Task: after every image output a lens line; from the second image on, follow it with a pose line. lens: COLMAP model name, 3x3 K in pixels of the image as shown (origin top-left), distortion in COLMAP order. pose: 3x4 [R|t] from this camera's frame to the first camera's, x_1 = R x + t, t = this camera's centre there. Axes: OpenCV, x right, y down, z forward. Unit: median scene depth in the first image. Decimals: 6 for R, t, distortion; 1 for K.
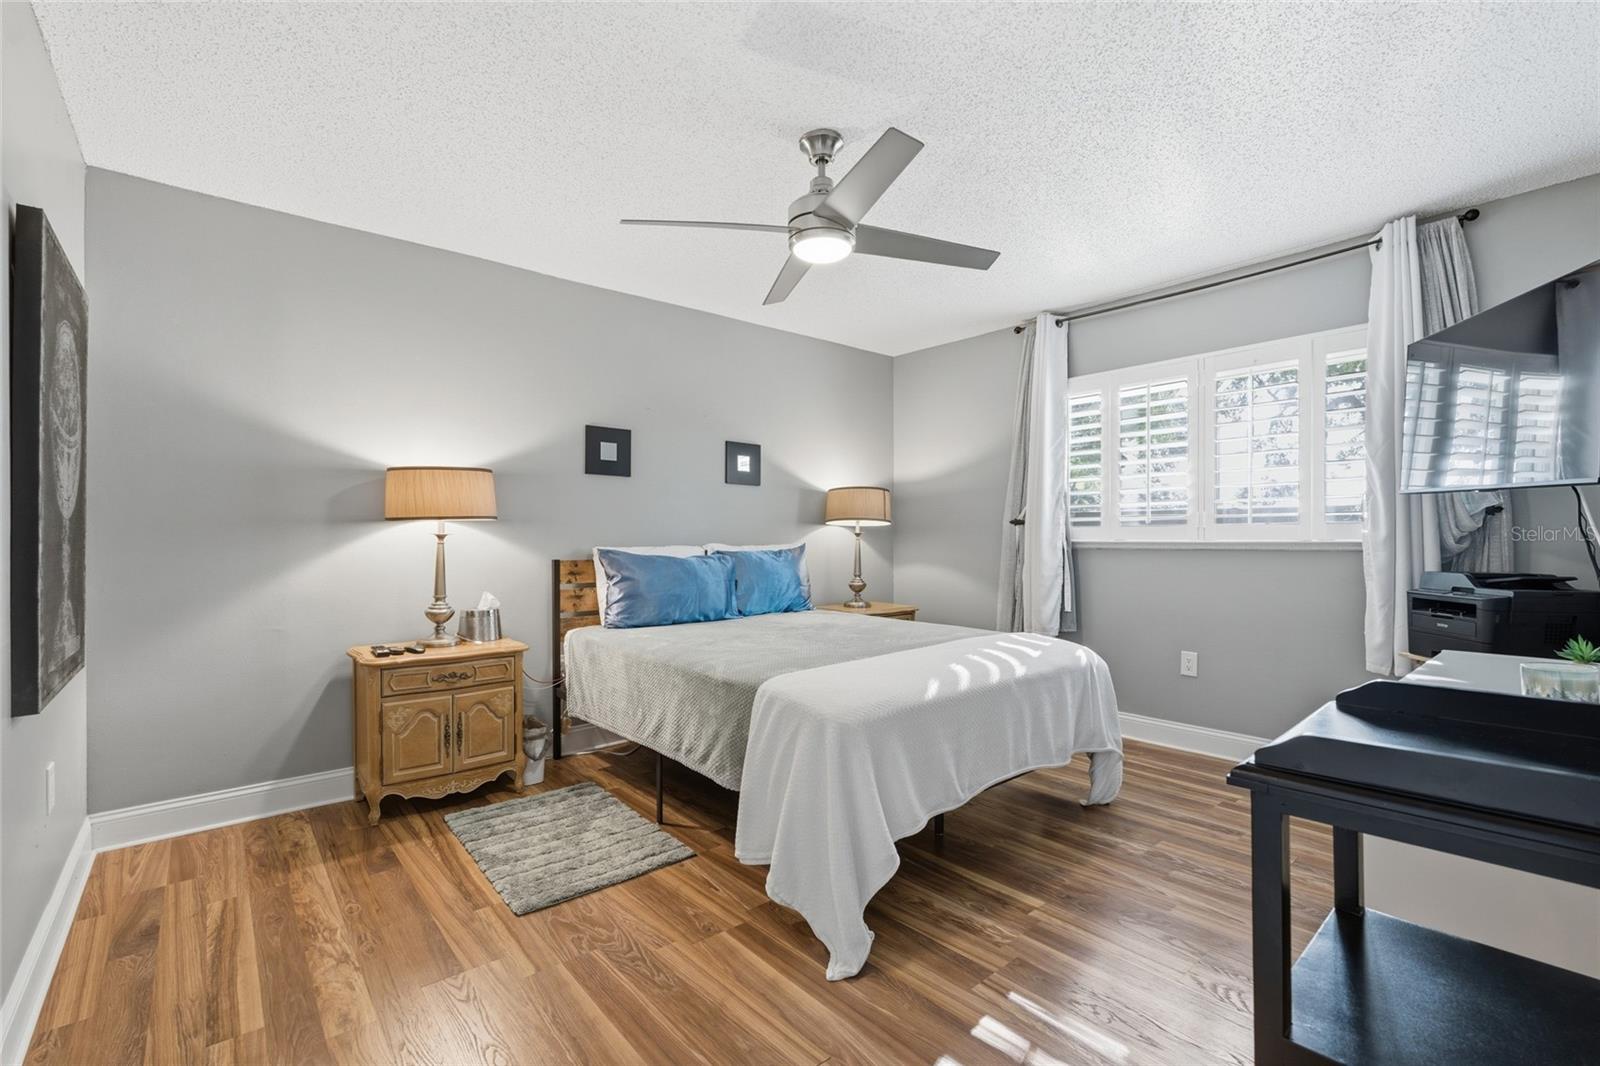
lens RADIAL K [[701.8, 0, 800.6], [0, 701.8, 534.1], [0, 0, 1]] dist [-0.005085, 0.000469]
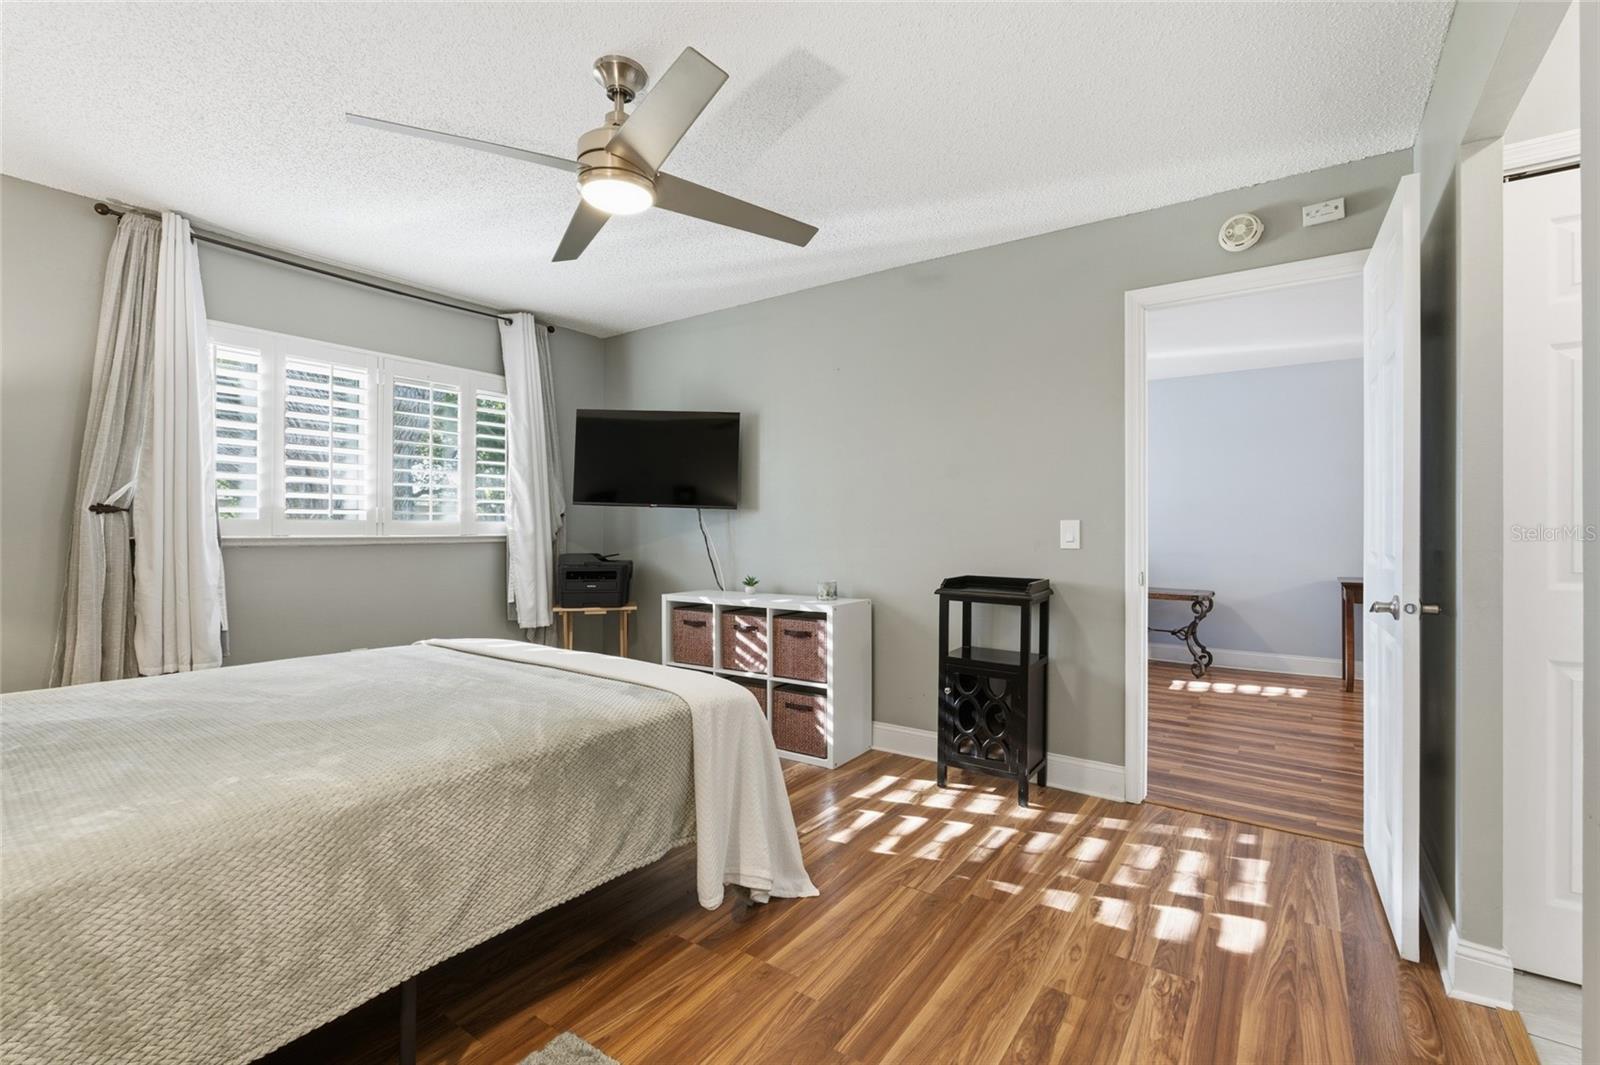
lens RADIAL K [[701.8, 0, 792.5], [0, 701.8, 534.5], [0, 0, 1]] dist [-0.005085, 0.000469]
pose [[-0.235370, -0.003615, 0.971899, -0.658510], [-0.004309, 0.999987, 0.002676, 0.002173], [-0.971896, -0.003558, -0.235383, 0.772846]]
